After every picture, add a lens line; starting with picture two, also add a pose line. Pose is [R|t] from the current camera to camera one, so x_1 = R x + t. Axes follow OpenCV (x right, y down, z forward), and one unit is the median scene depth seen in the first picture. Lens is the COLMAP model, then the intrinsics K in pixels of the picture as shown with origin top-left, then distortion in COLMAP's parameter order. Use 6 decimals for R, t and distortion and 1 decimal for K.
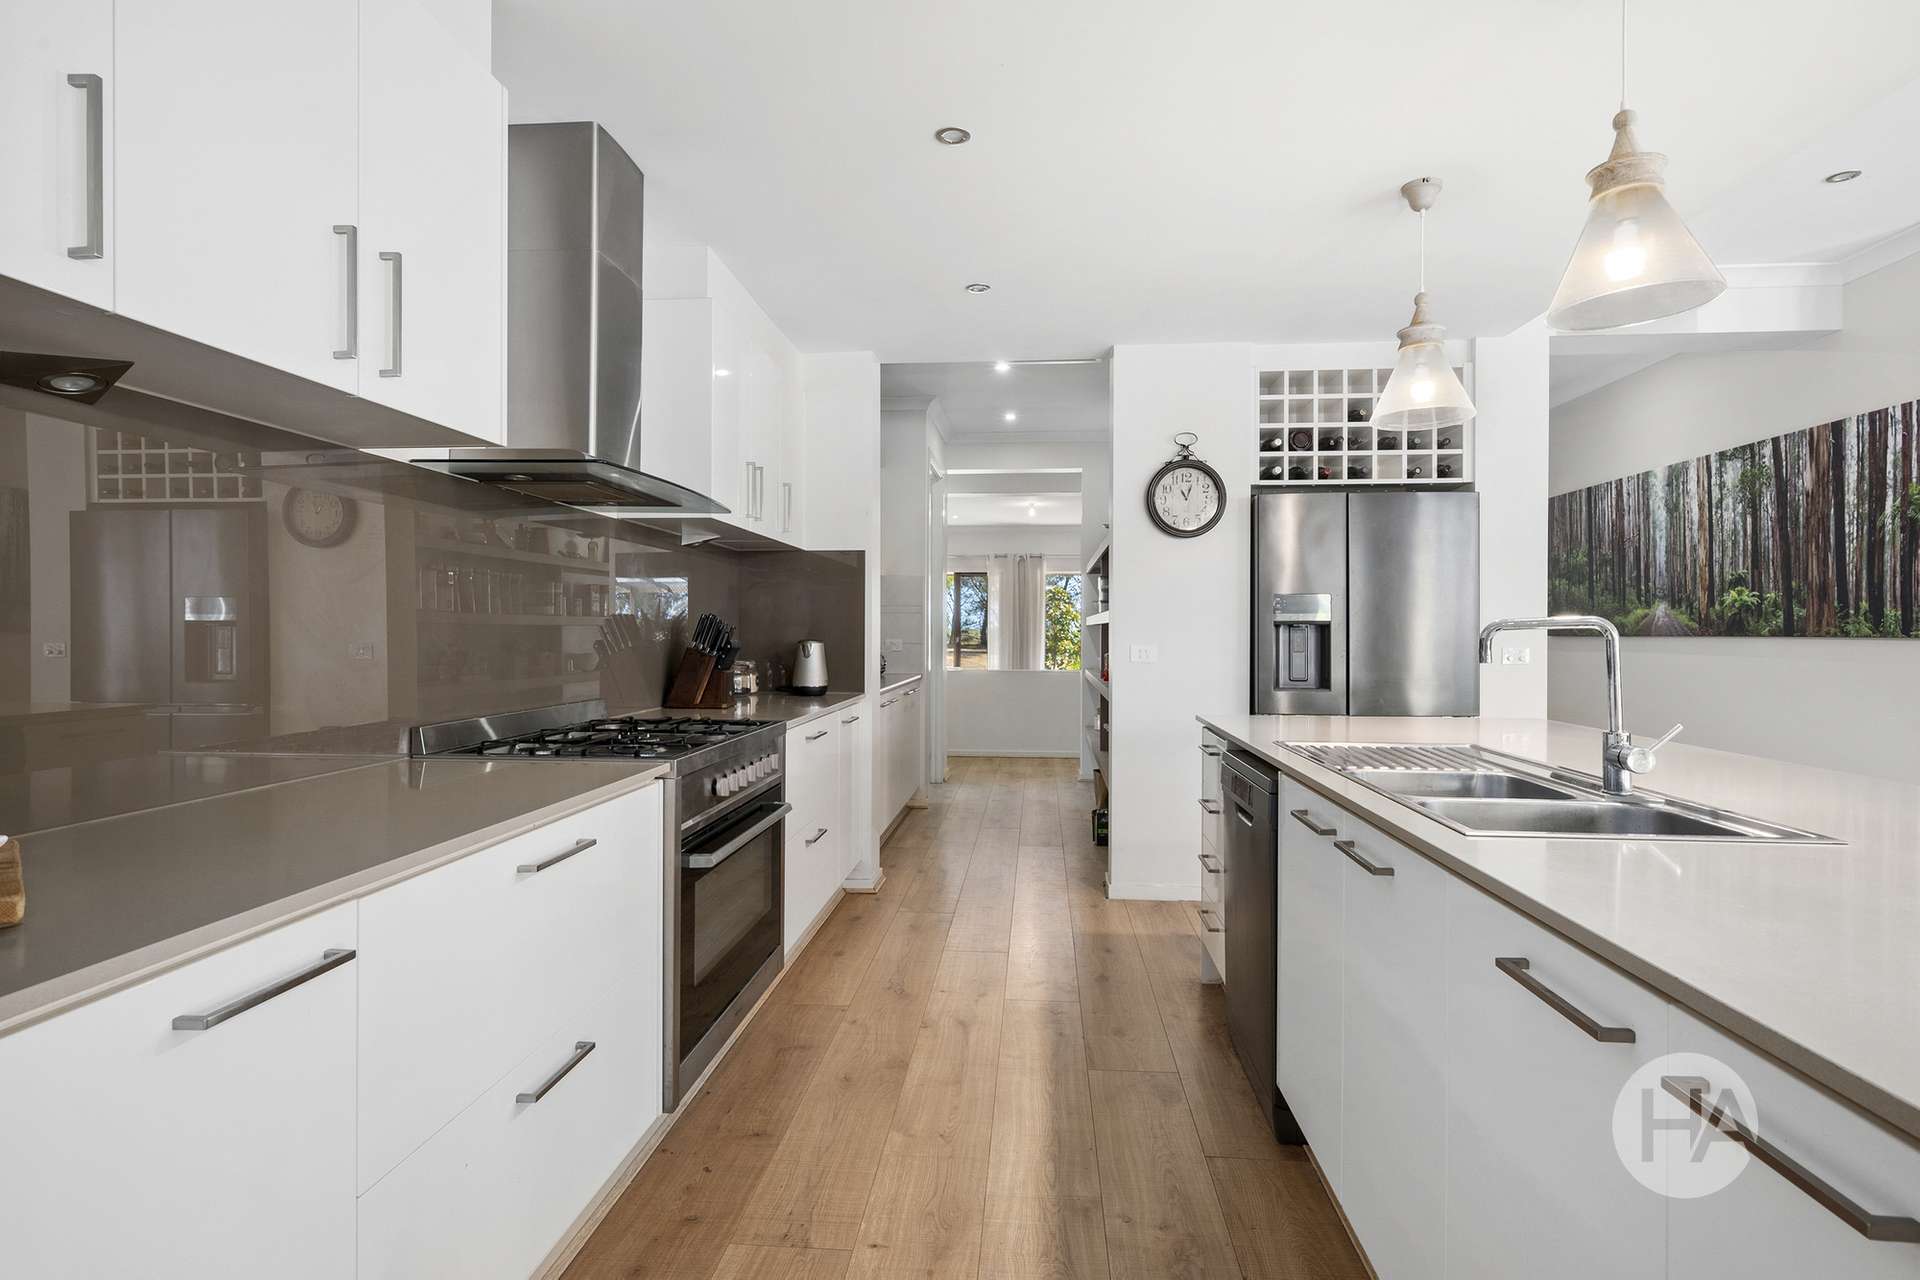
lens RADIAL K [[986.3, 0, 963.0], [0, 986.3, 638.9], [0, 0, 1]] dist [-0.002199, -0.000045]
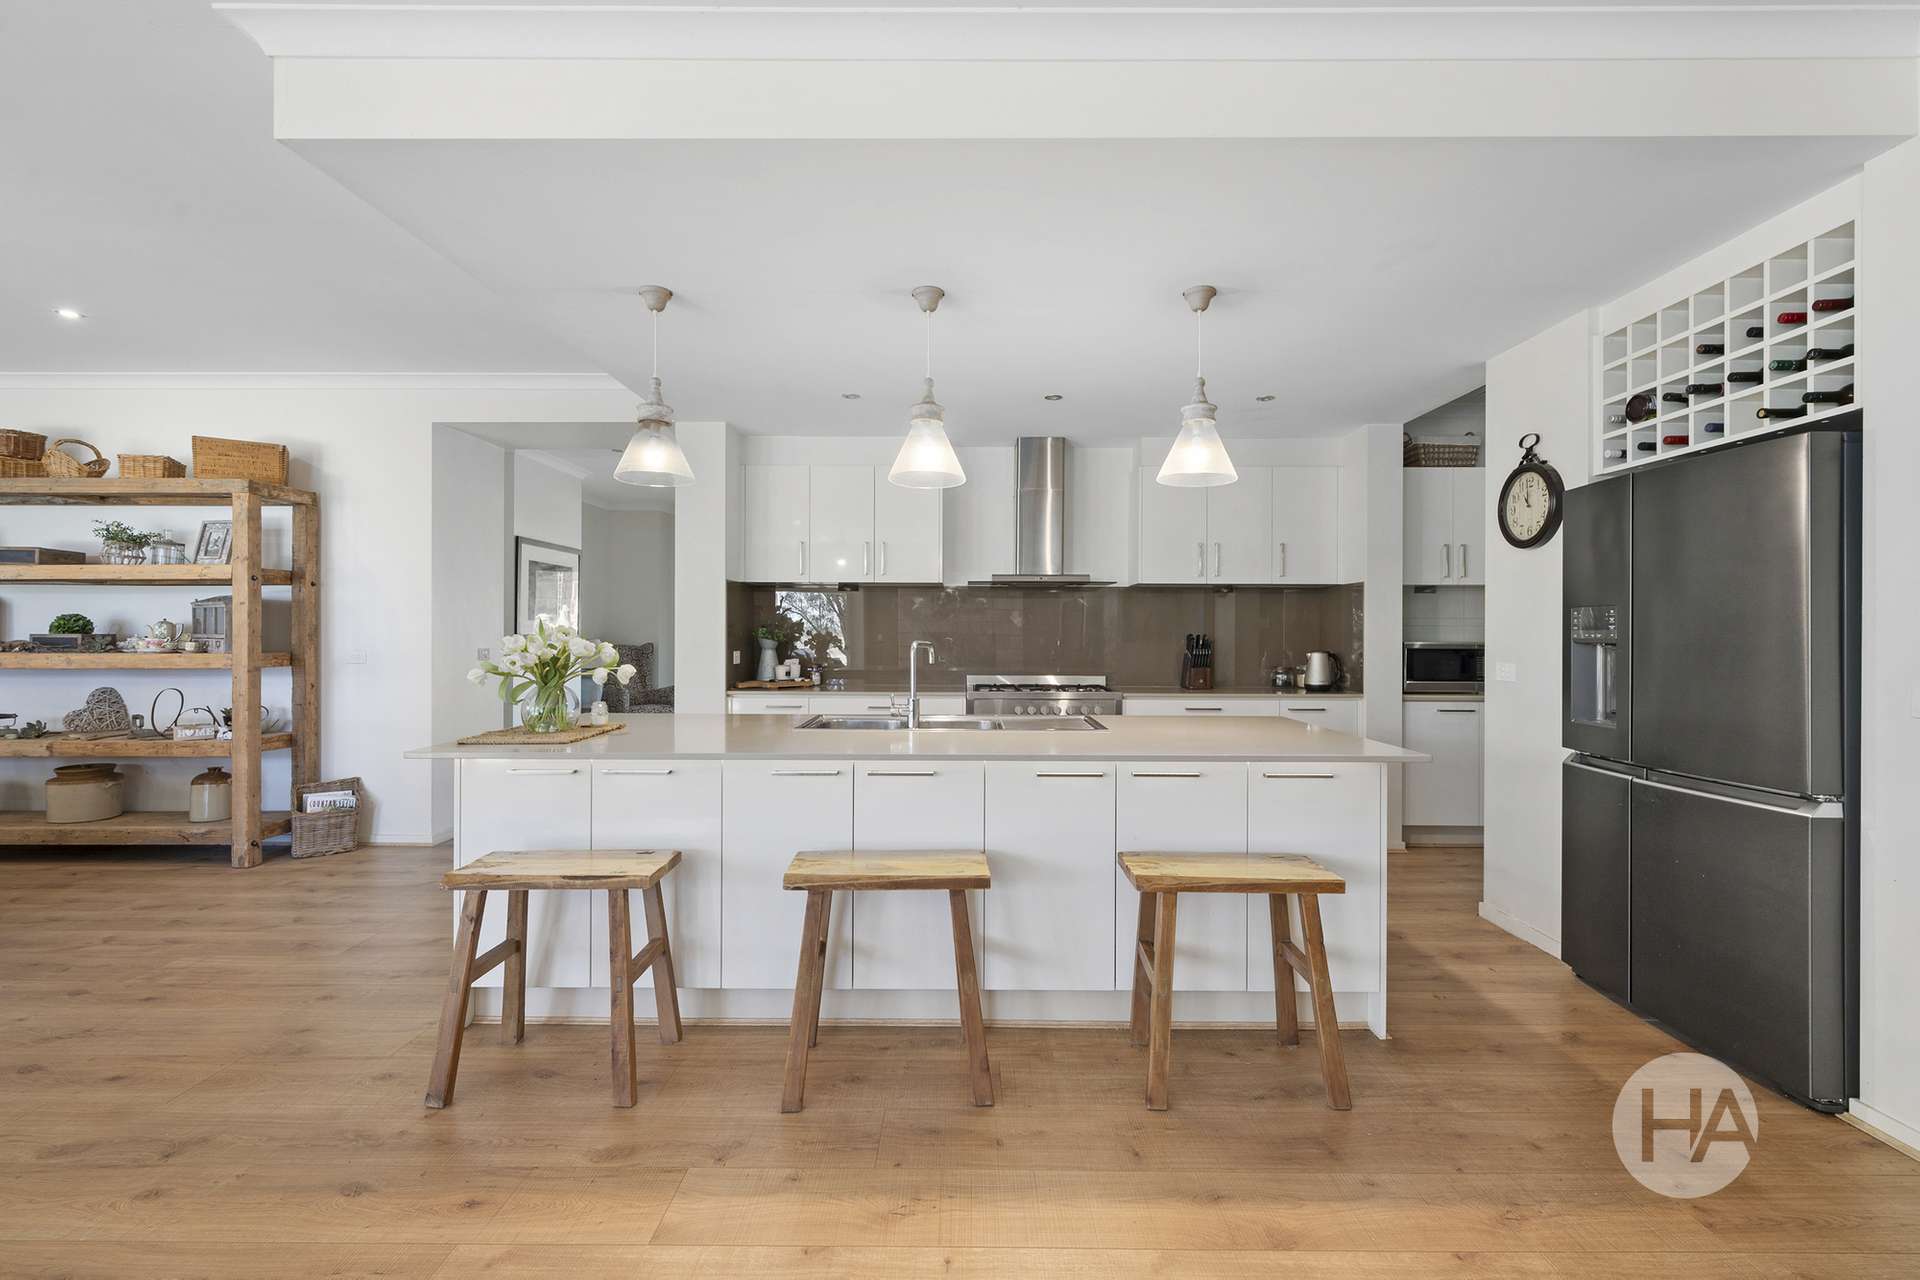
lens RADIAL K [[824.1, 0, 963.1], [0, 824.1, 636.2], [0, 0, 1]] dist [-0.000494, -0.000056]
pose [[0.061559, -0.000478, -0.998103, 0.963625], [-0.004389, 0.999990, -0.000750, -0.017185], [0.998094, 0.004427, 0.061556, 0.424162]]
